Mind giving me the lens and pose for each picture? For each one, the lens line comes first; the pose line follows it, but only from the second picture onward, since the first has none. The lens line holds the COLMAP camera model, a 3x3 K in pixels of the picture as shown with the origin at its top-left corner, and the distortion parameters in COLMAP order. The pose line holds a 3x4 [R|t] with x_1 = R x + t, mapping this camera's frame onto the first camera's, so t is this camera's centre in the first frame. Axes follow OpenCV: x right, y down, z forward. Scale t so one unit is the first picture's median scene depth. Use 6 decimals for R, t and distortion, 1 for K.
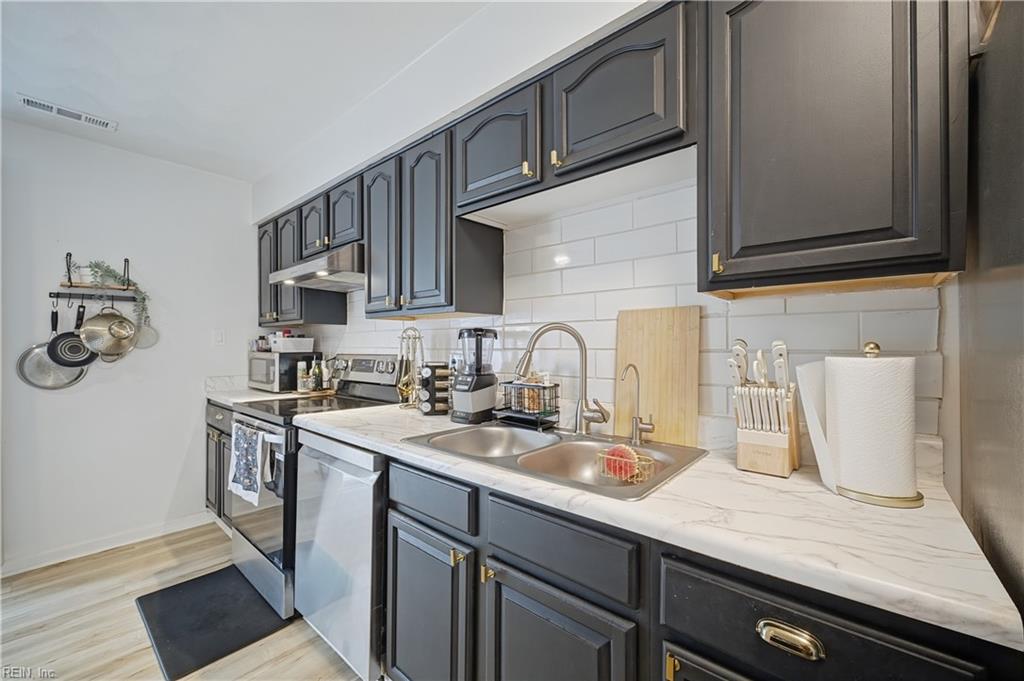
lens RADIAL K [[407.5, 0, 511.4], [0, 407.5, 342.1], [0, 0, 1]] dist [-0.000826, 0.000033]
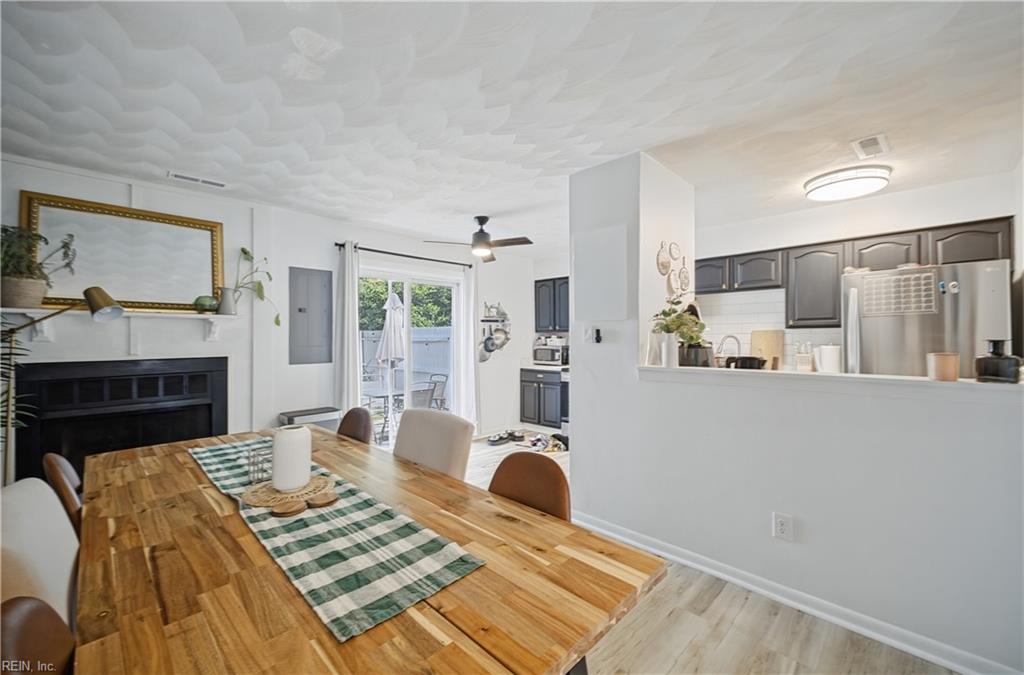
lens RADIAL K [[407.5, 0, 511.3], [0, 407.5, 339.3], [0, 0, 1]] dist [-0.000826, 0.000033]
pose [[0.995941, -0.003278, -0.089950, -0.748494], [0.003898, 0.999970, 0.006712, -0.026149], [0.089925, -0.007036, 0.995924, -1.291856]]
